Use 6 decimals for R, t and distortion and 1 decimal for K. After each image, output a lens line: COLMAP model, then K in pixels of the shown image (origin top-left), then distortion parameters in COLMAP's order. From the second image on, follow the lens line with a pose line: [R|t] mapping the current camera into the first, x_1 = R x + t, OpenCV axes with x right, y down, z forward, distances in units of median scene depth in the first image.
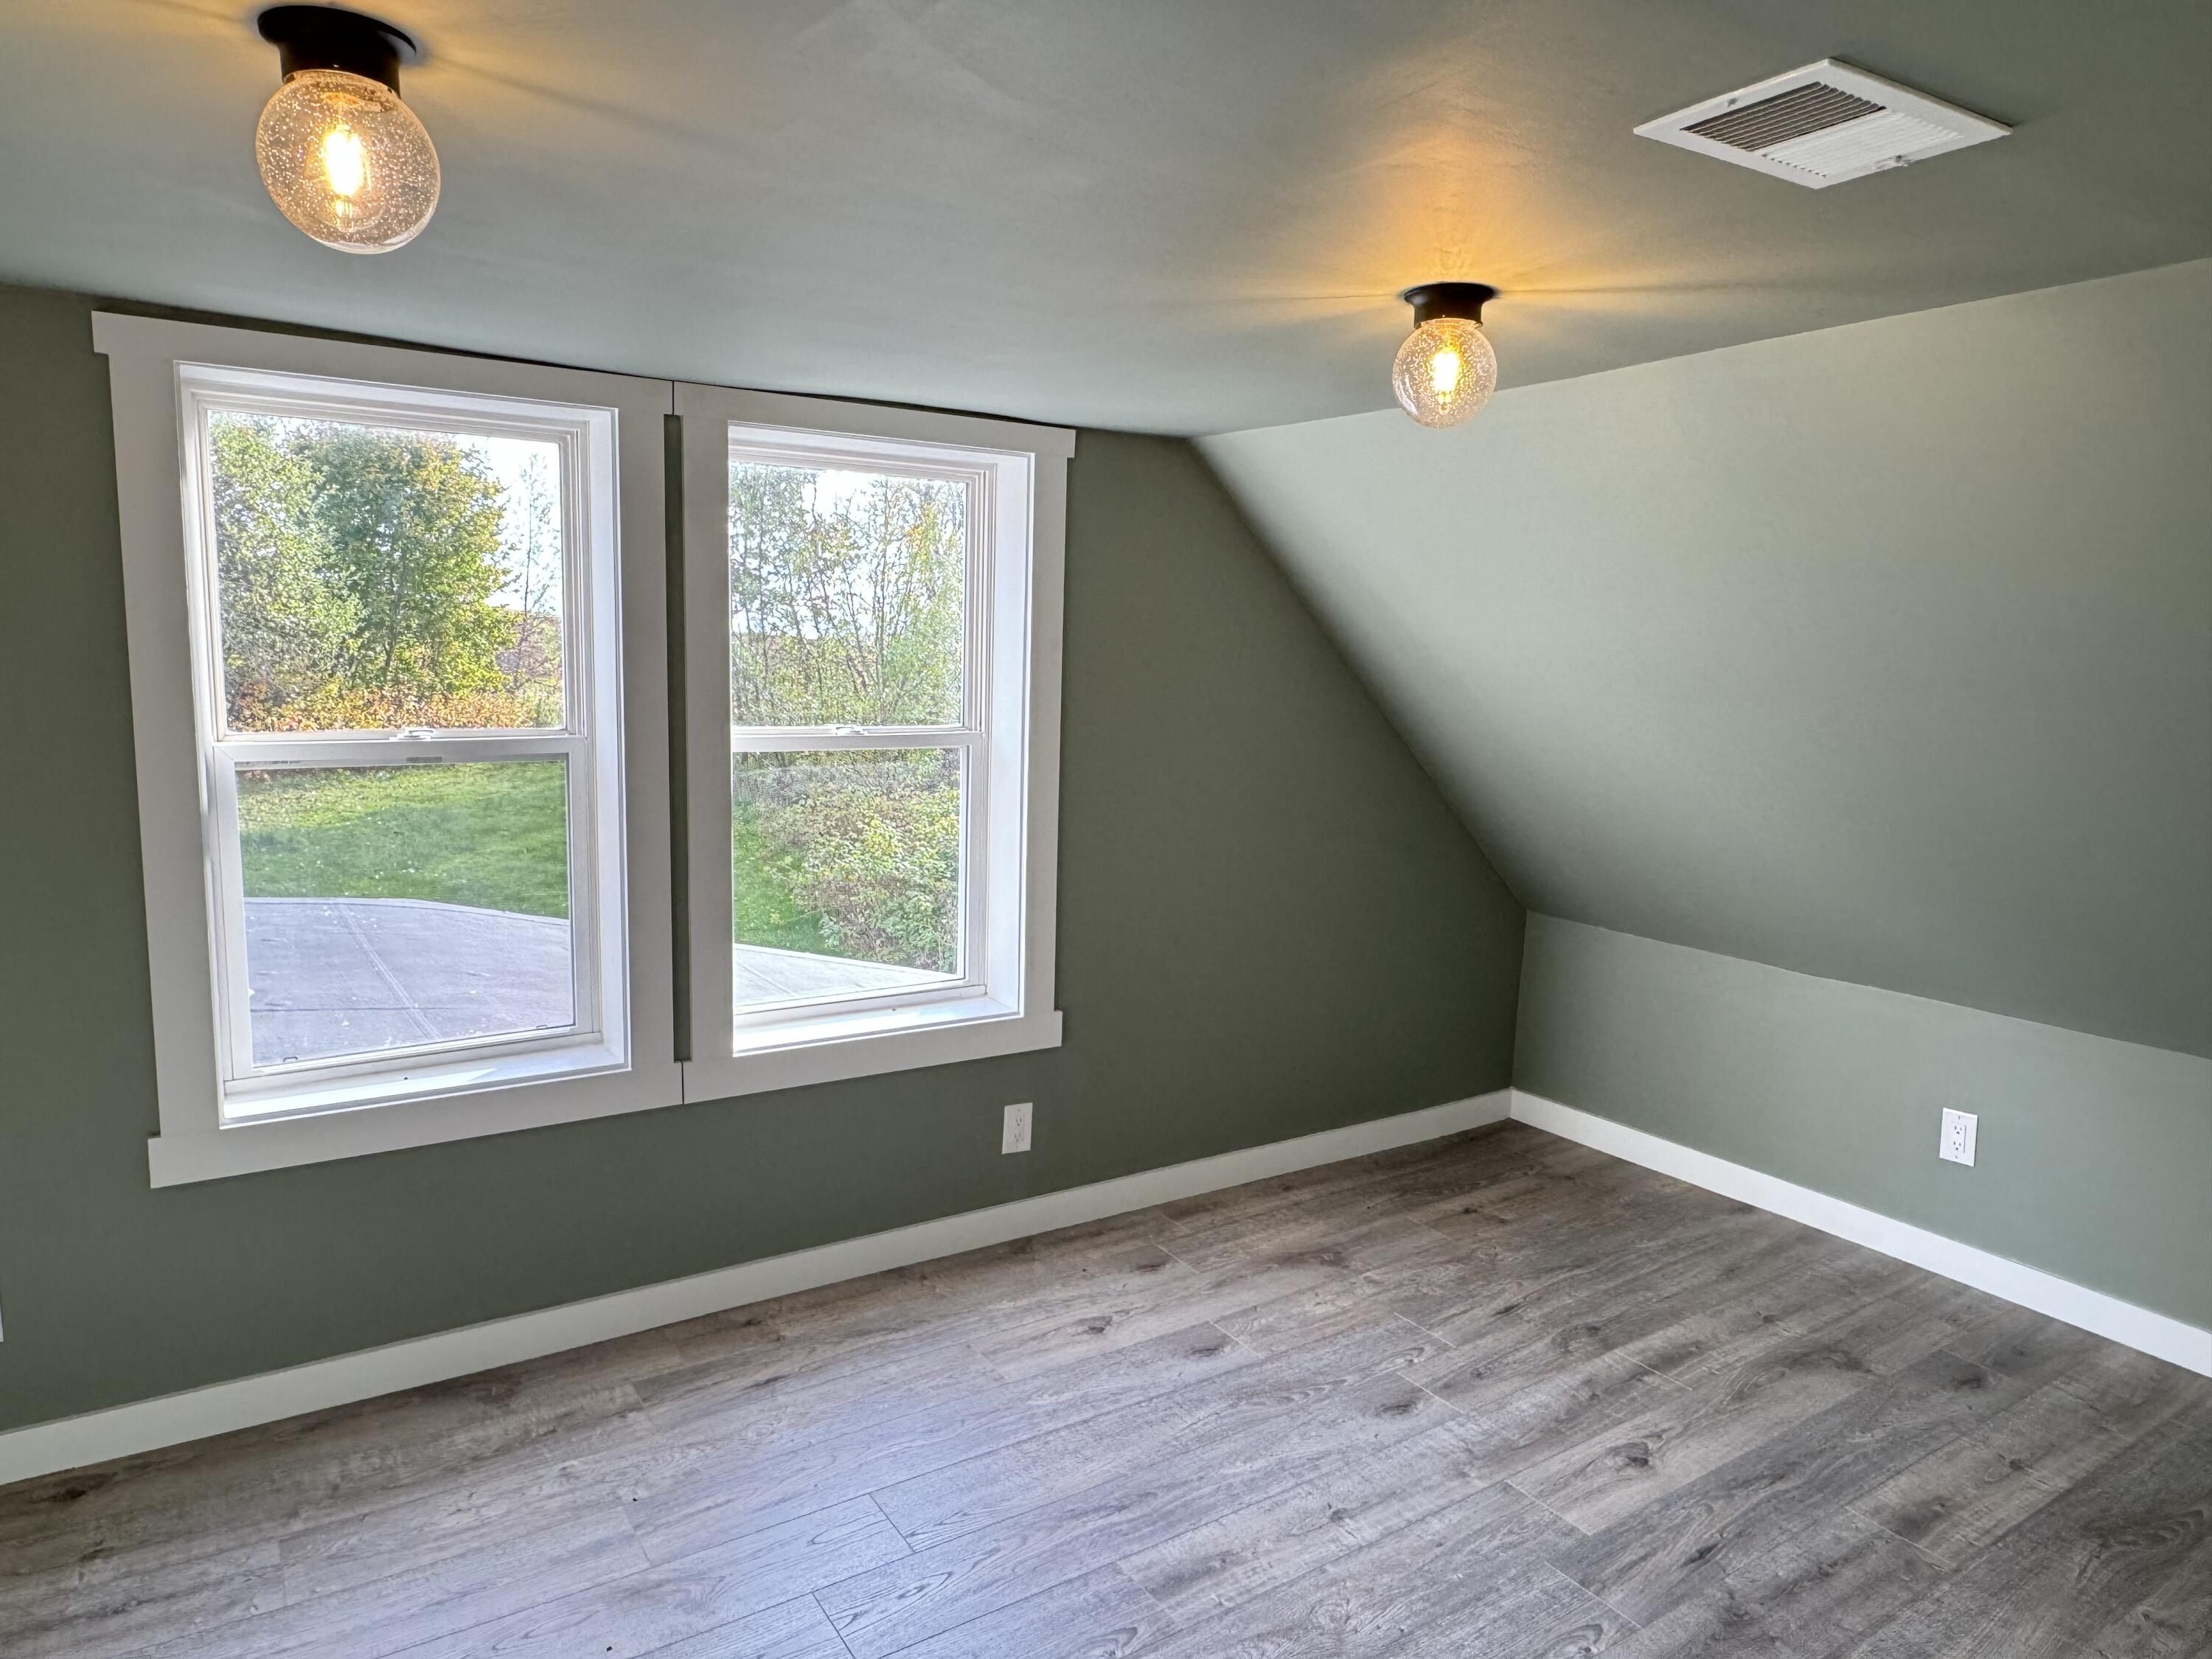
lens RADIAL K [[1408.5, 0, 1093.1], [0, 1408.5, 831.9], [0, 0, 1]] dist [0.001128, 0.004345]
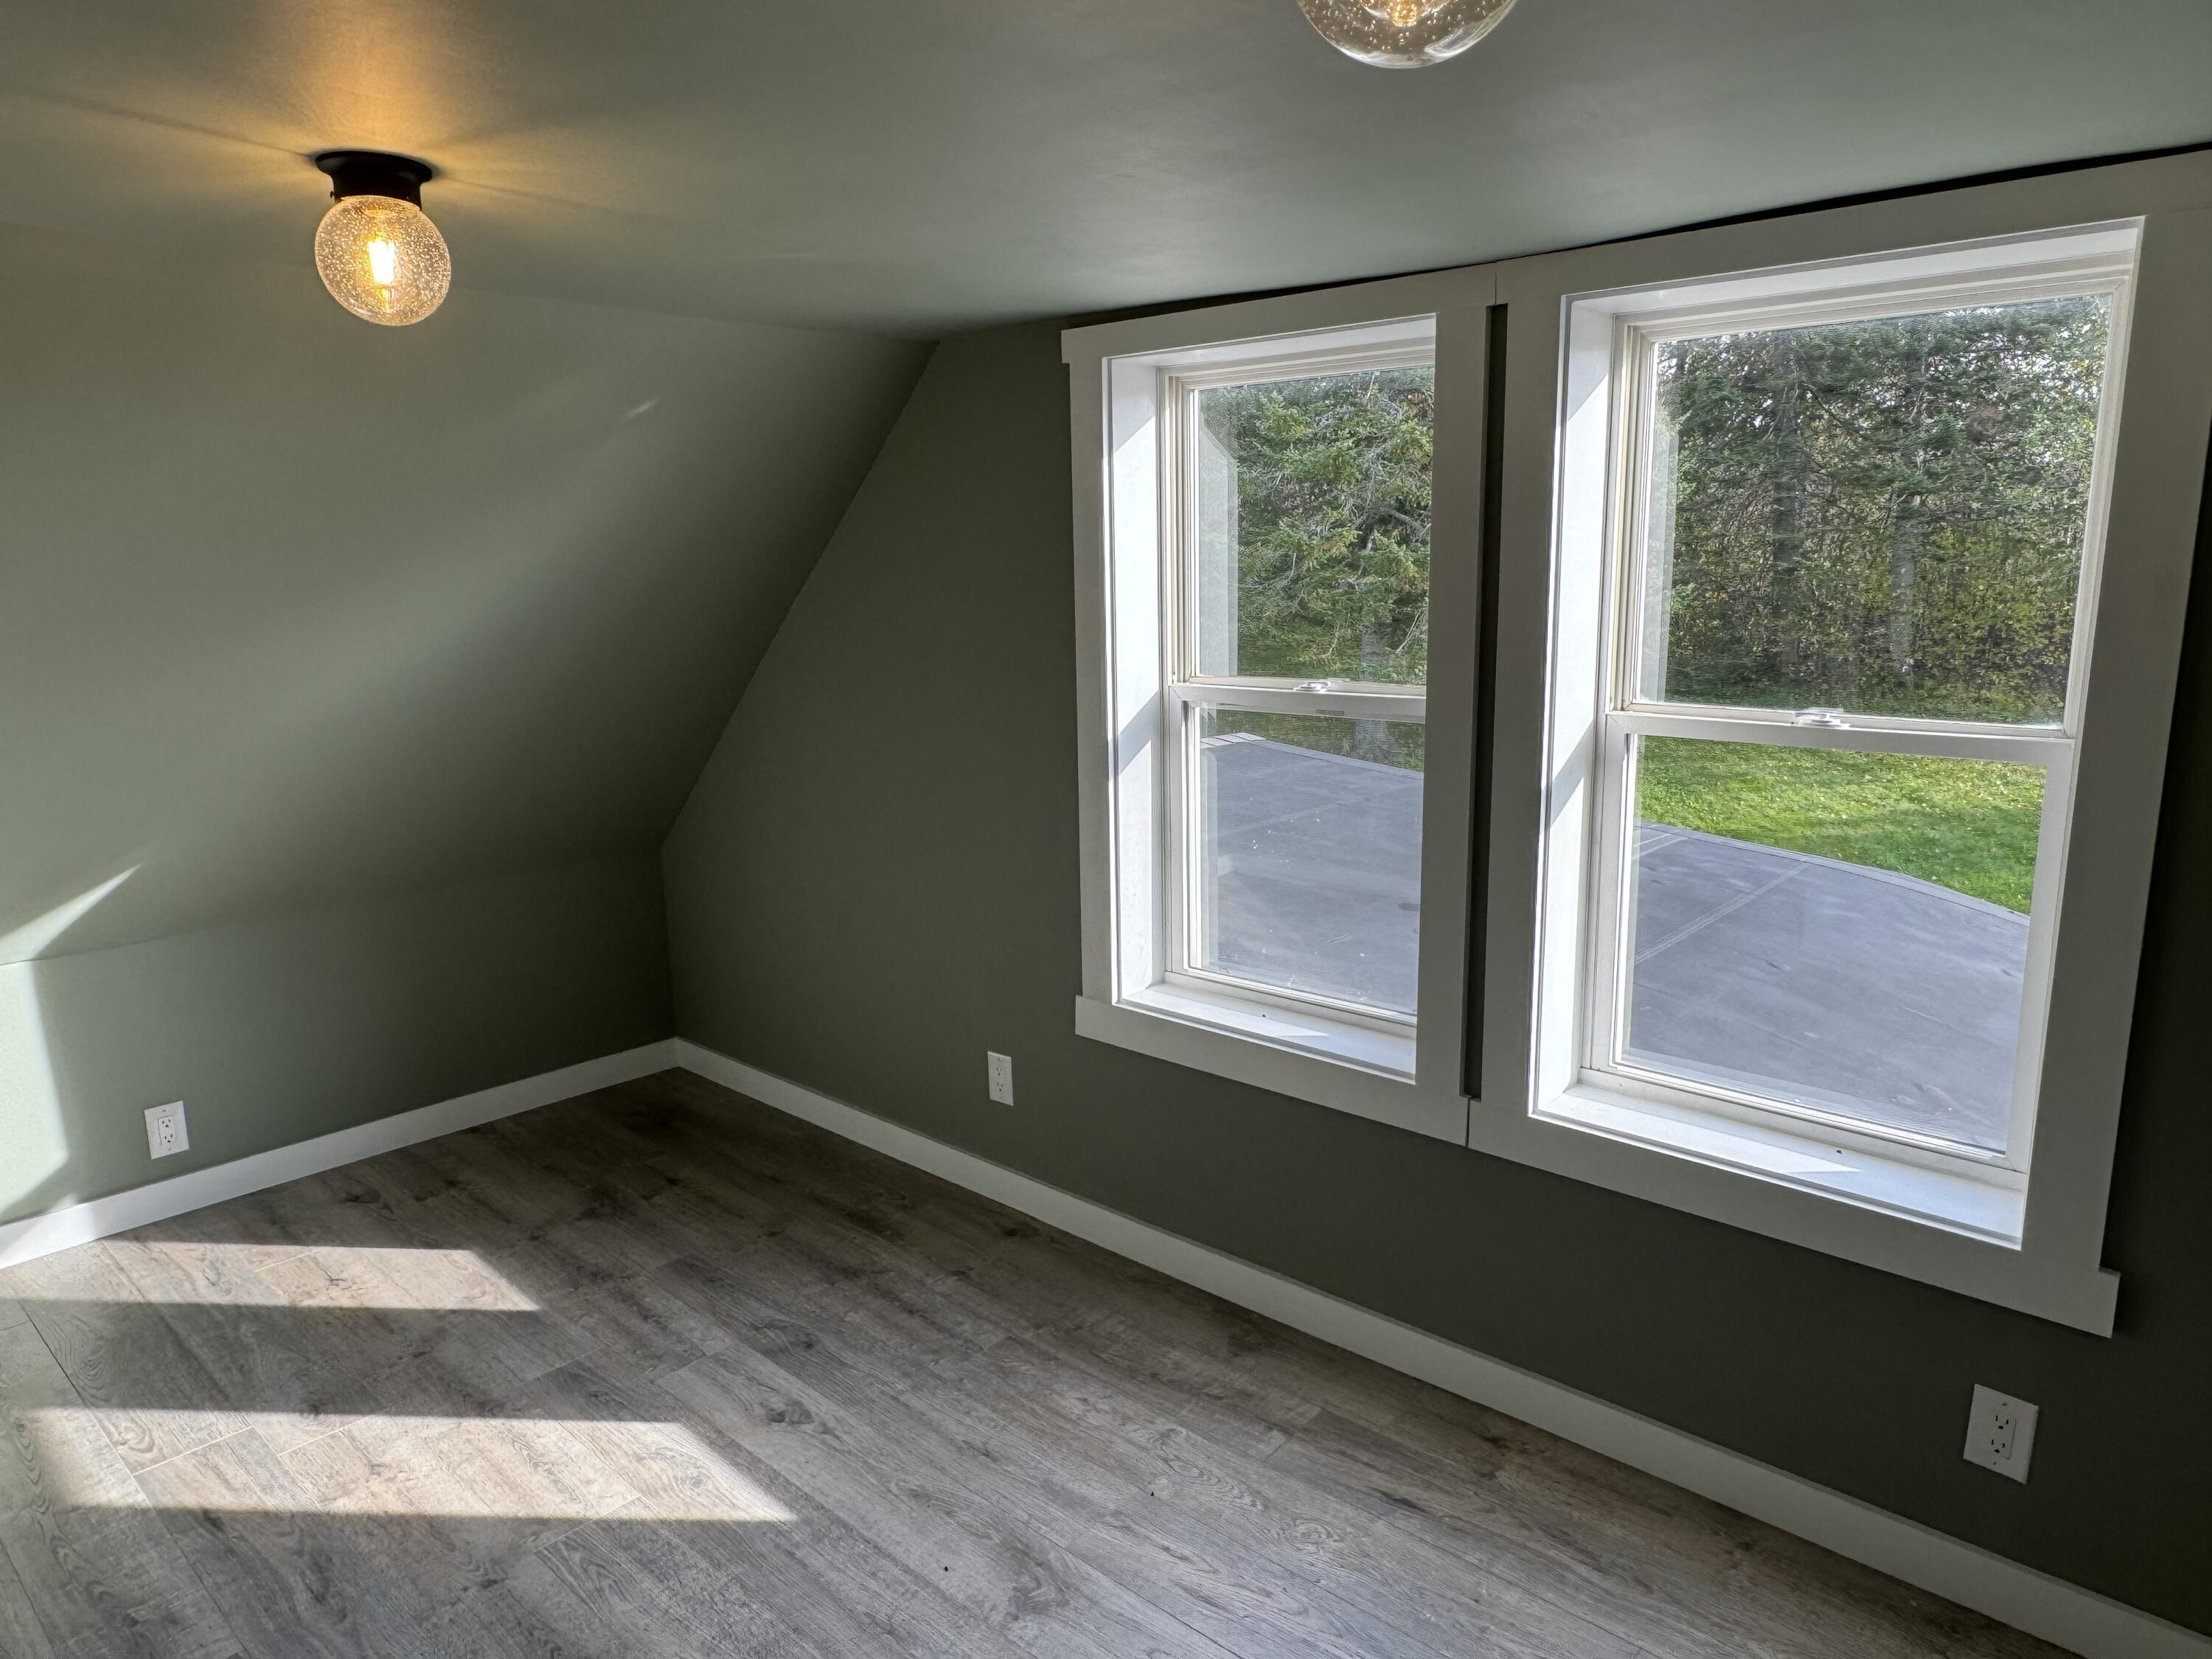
lens RADIAL K [[1408.5, 0, 1096.5], [0, 1408.5, 829.1], [0, 0, 1]] dist [0.001128, 0.004345]
pose [[0.257898, 0.156248, -0.953454, 0.447548], [-0.108350, 0.985289, 0.132158, -0.084402], [0.960077, 0.069223, 0.271034, 0.586841]]
